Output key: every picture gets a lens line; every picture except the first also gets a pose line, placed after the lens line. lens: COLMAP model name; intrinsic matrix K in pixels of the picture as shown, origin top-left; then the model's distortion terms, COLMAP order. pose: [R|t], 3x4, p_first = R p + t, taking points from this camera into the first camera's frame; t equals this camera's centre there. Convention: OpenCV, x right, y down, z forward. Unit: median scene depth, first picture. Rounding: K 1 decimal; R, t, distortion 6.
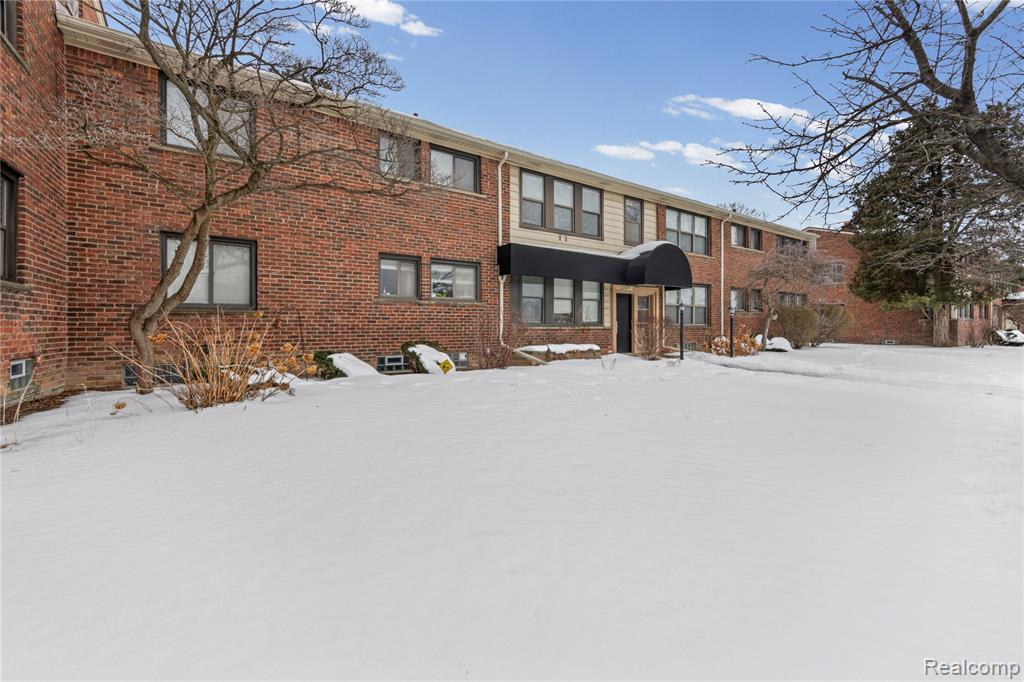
lens RADIAL K [[407.7, 0, 513.2], [0, 407.7, 333.1], [0, 0, 1]] dist [0.007237, -0.000658]
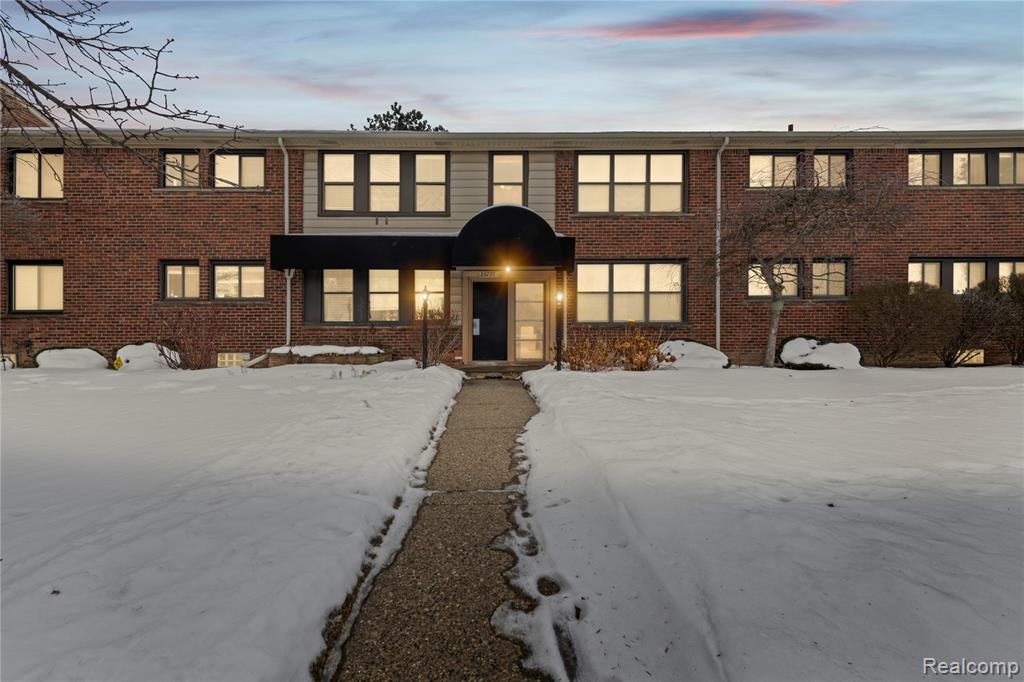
lens RADIAL K [[379.5, 0, 512.1], [0, 379.5, 339.1], [0, 0, 1]] dist [-0.002263, -0.000012]
pose [[0.835389, 0.010709, -0.549555, 0.854381], [-0.006534, 0.999933, 0.009553, 0.003112], [0.549621, -0.004390, 0.835403, 0.537402]]
